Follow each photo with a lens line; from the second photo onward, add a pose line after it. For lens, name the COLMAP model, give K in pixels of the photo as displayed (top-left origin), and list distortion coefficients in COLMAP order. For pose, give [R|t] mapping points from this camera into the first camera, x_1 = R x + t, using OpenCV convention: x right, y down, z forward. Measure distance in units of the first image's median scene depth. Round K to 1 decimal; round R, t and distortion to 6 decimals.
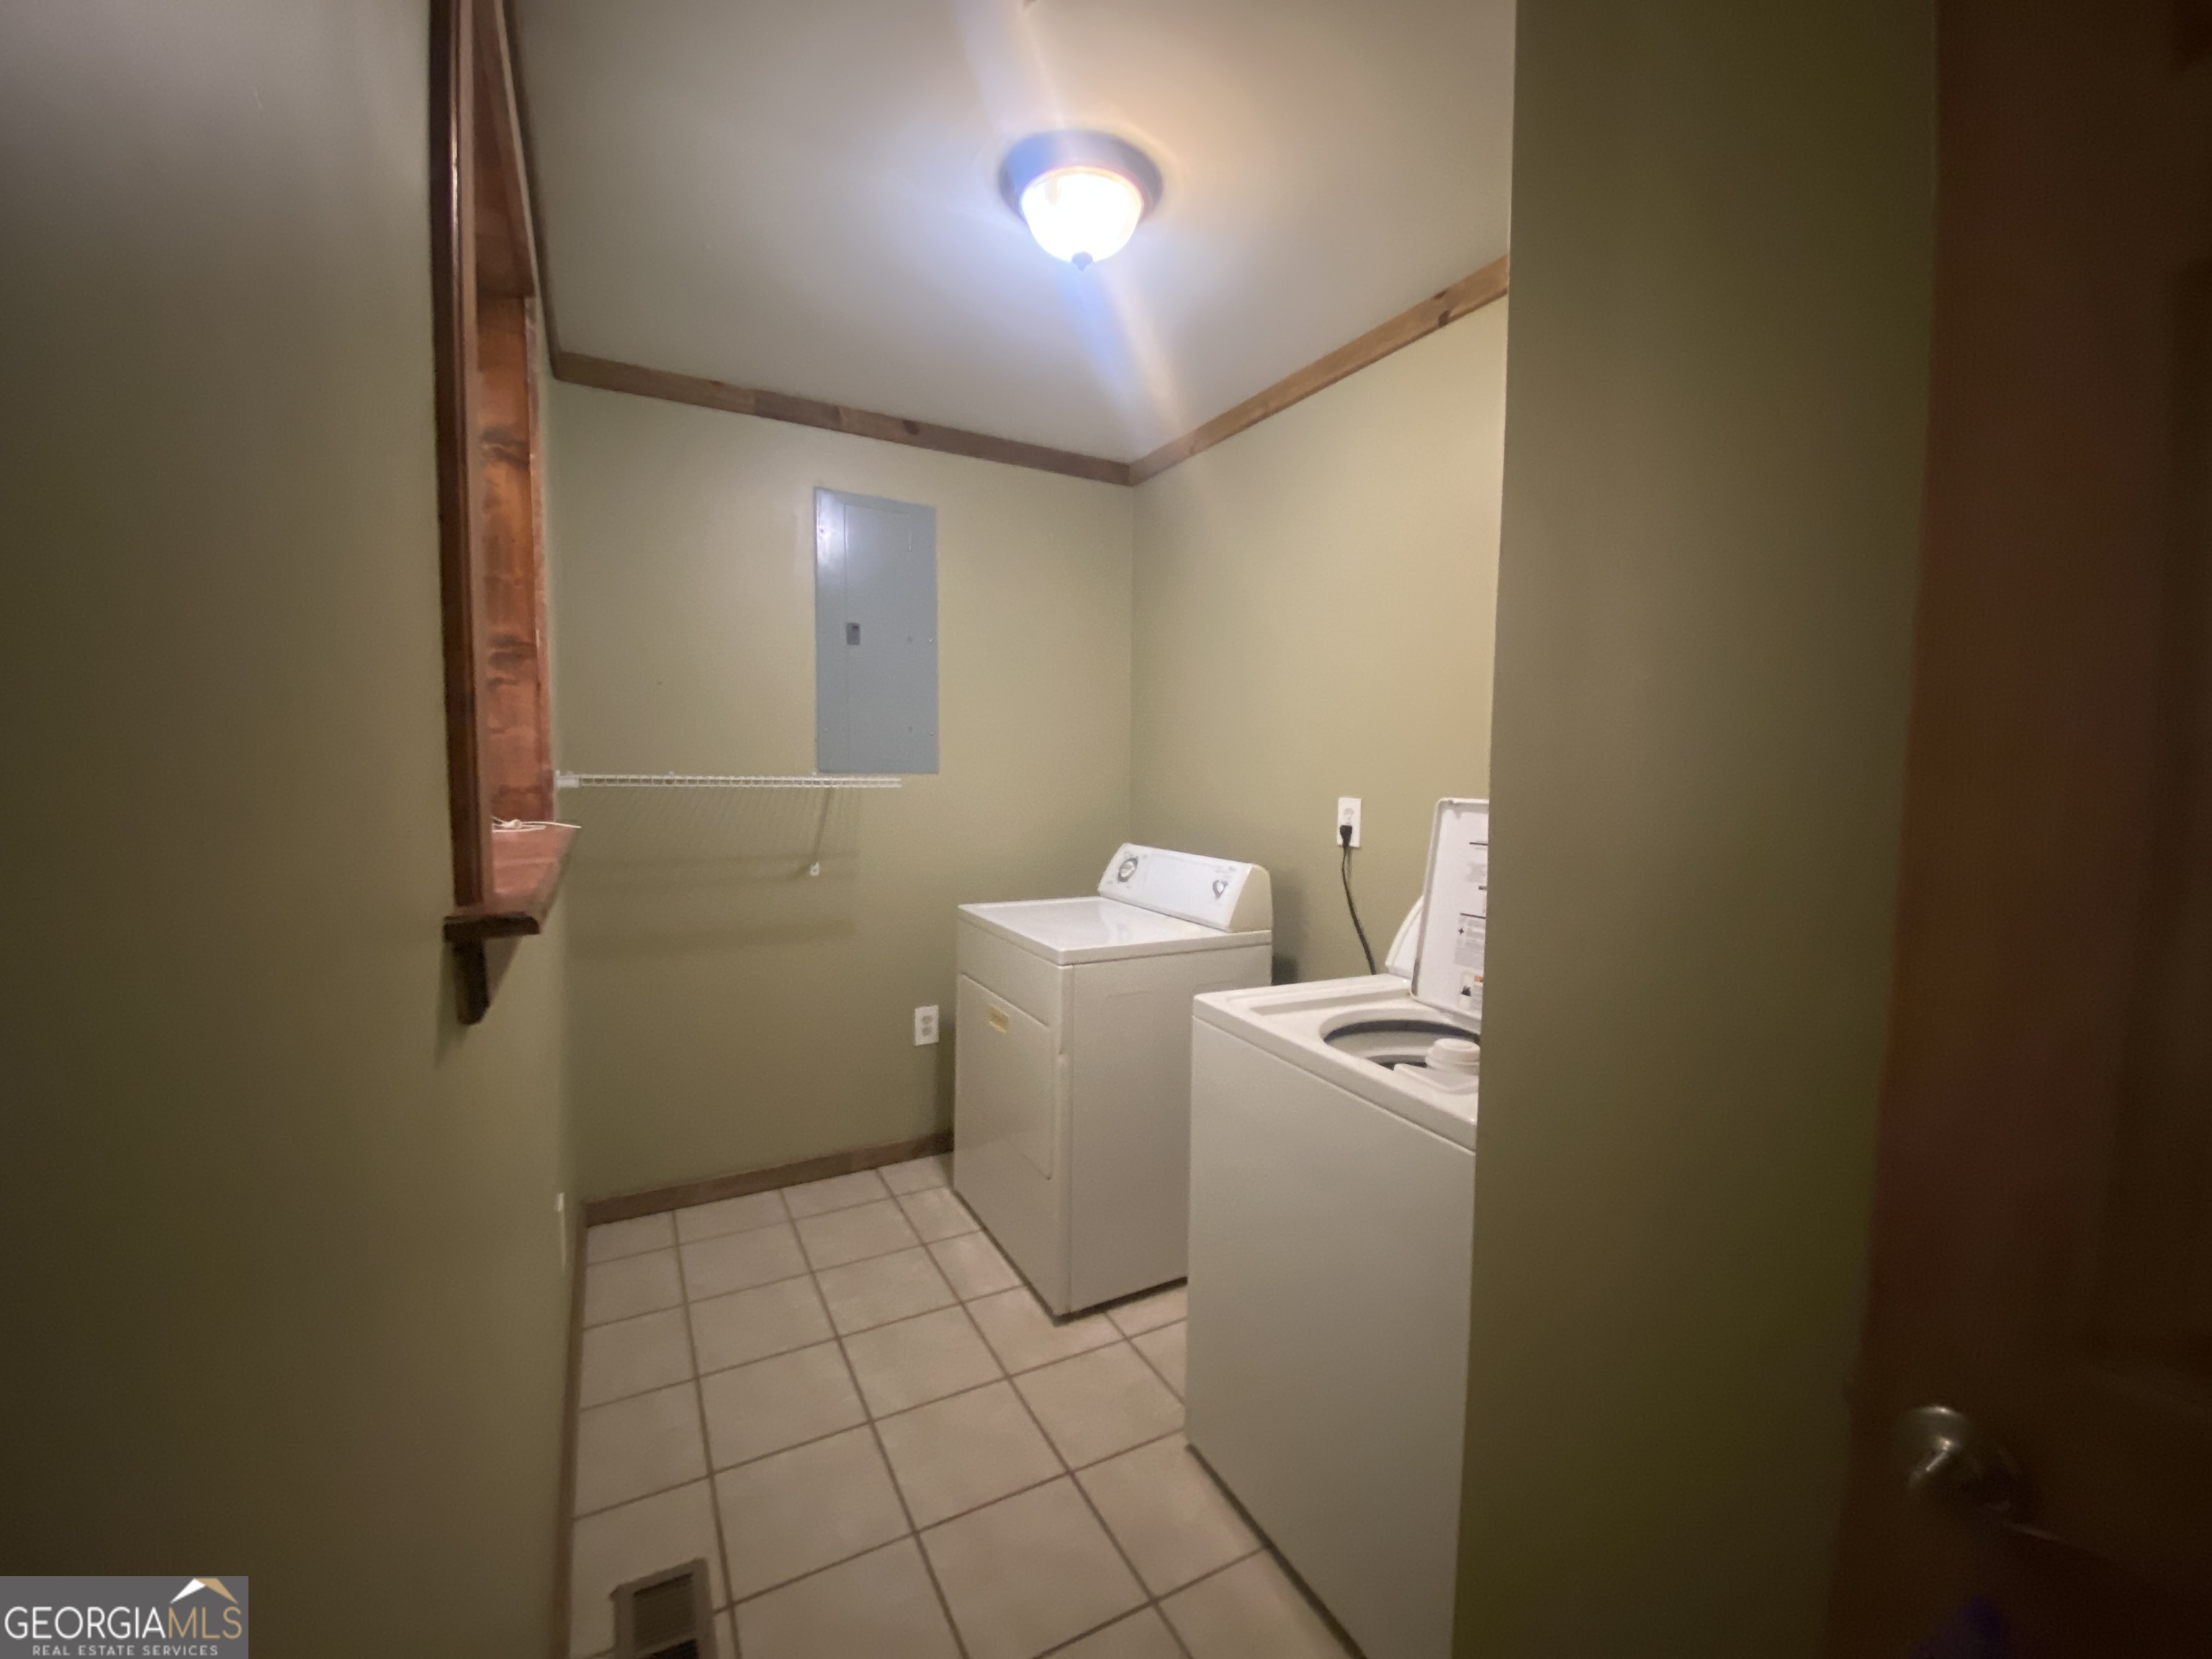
lens RADIAL K [[889.0, 0, 1106.0], [0, 889.0, 829.5], [0, 0, 1]] dist [0.018263, -0.020231]
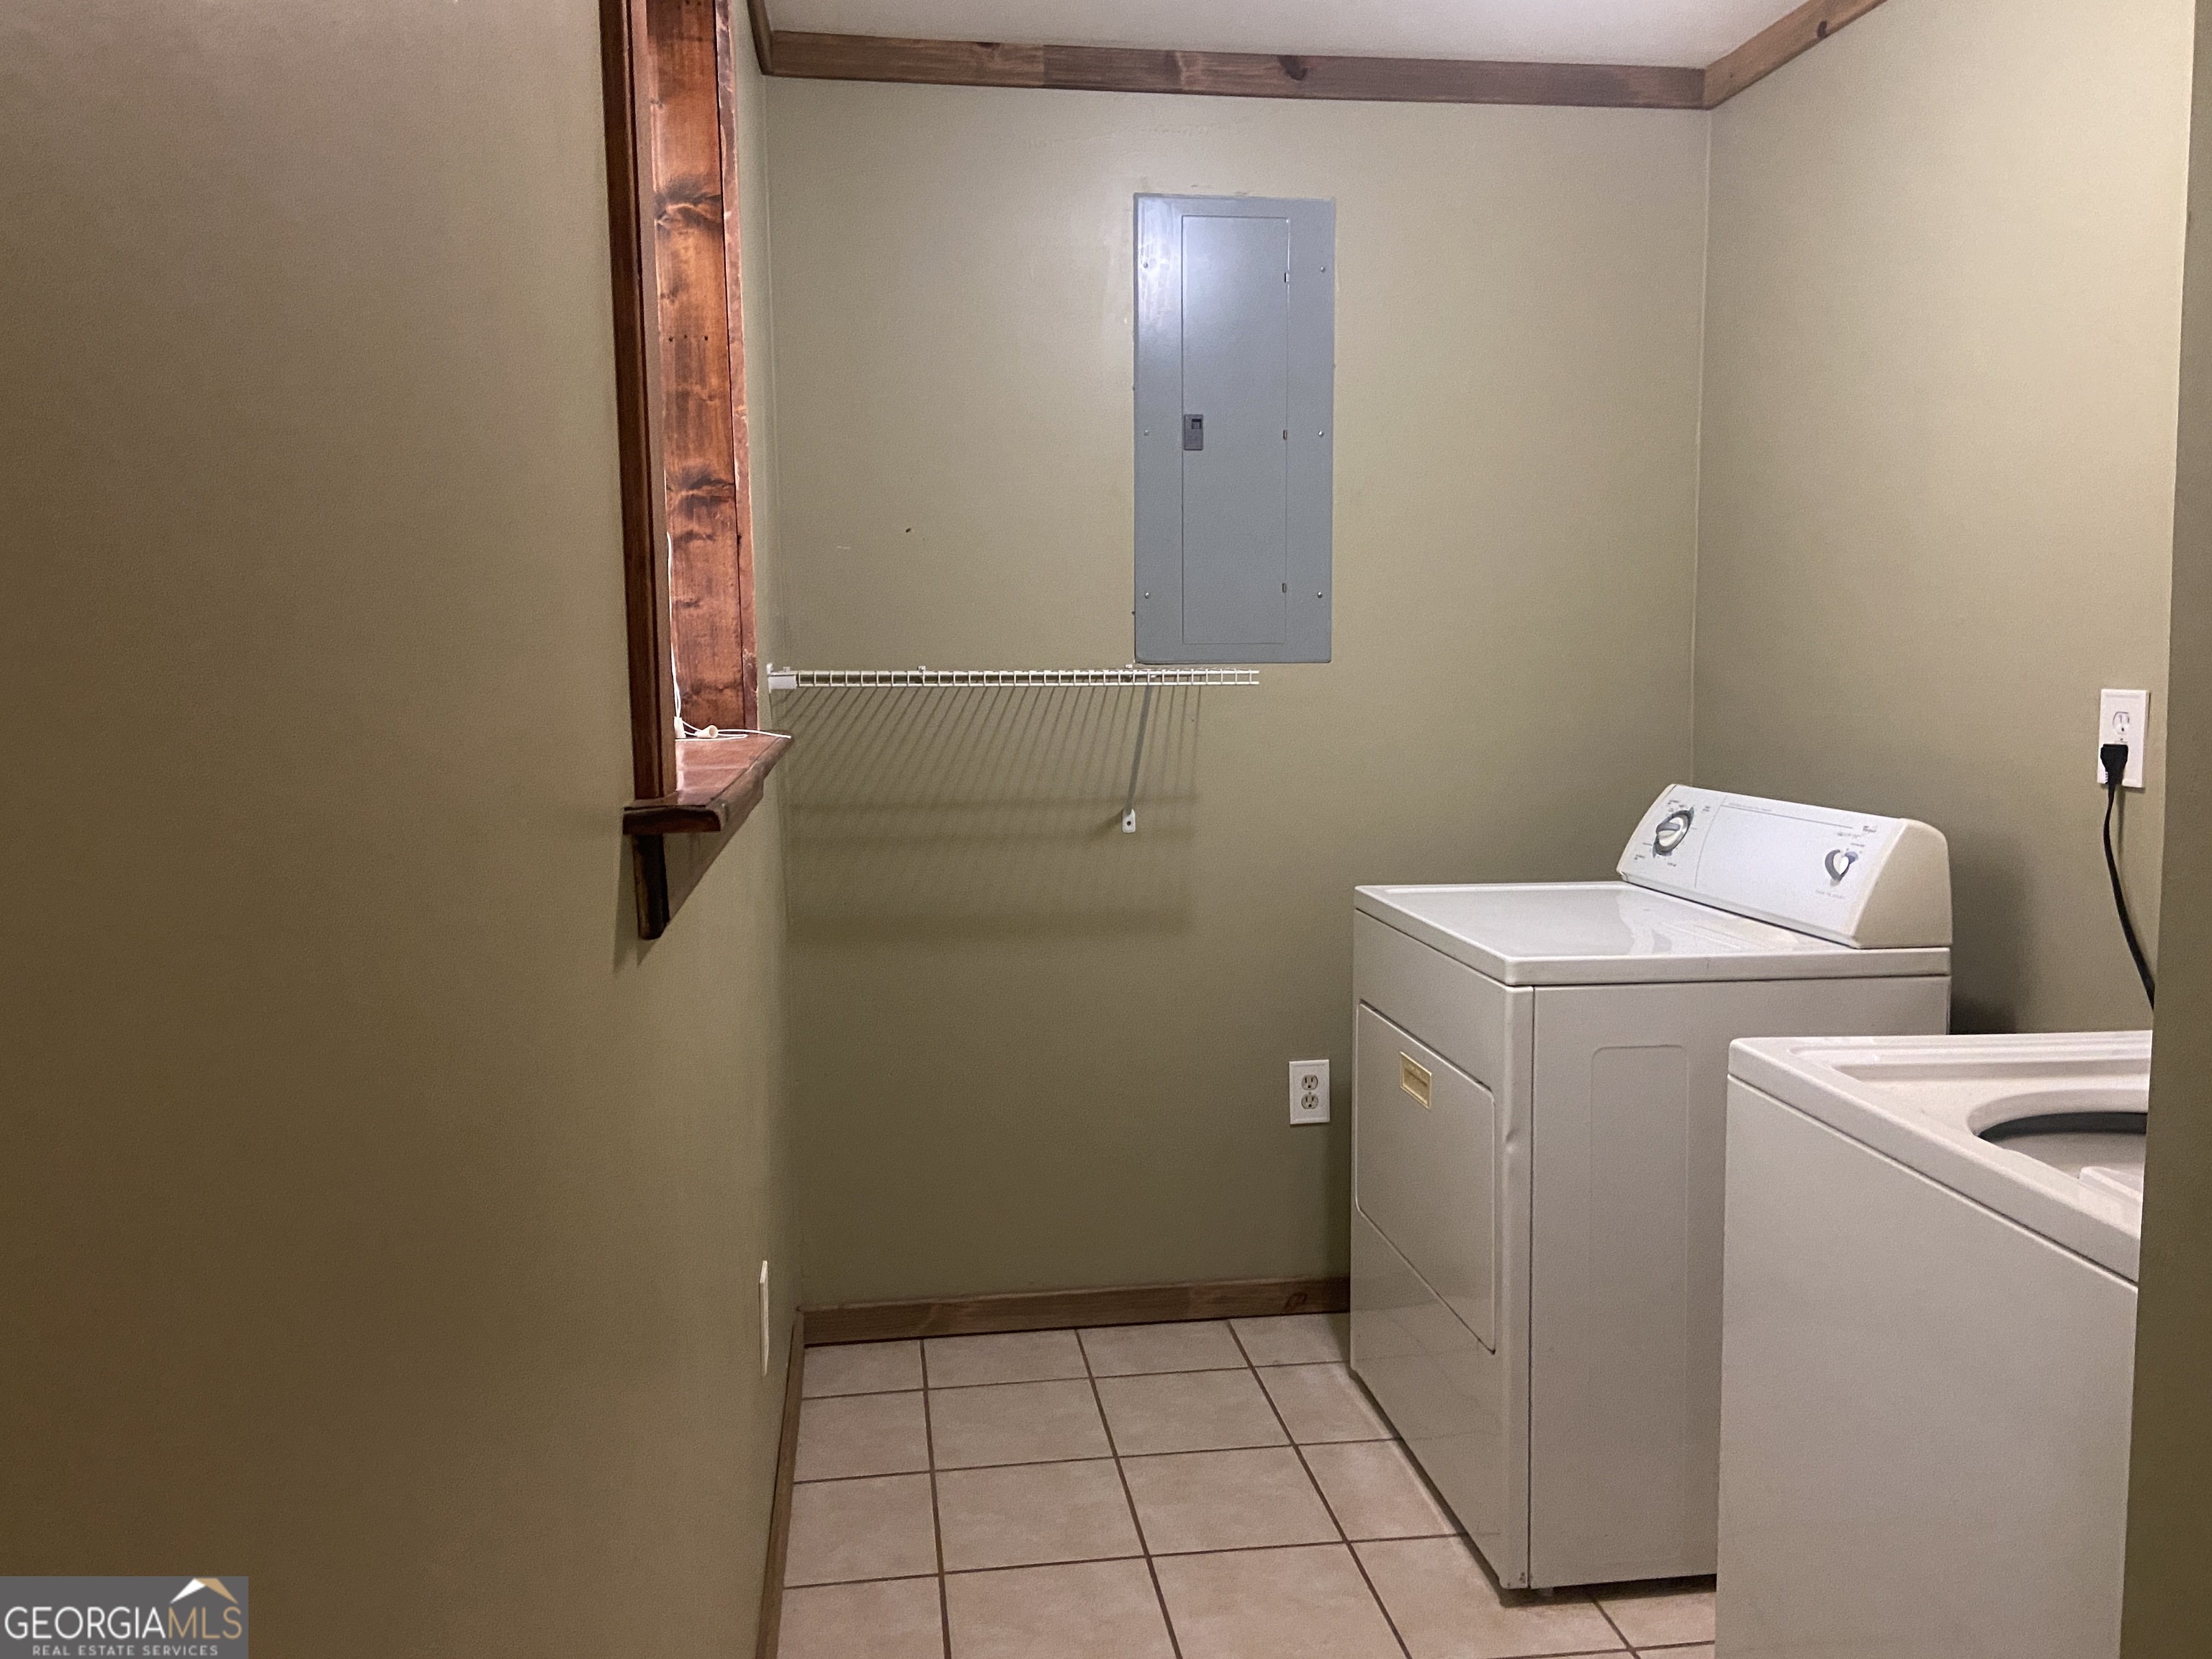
lens RADIAL K [[1662.2, 0, 1106.0], [0, 1662.2, 829.5], [0, 0, 1]] dist [0.055167, 0.001760]
pose [[0.935160, 0.016950, -0.353821, 0.078458], [-0.007064, 0.999548, 0.029214, 0.019722], [0.354156, -0.024821, 0.934857, -0.101897]]
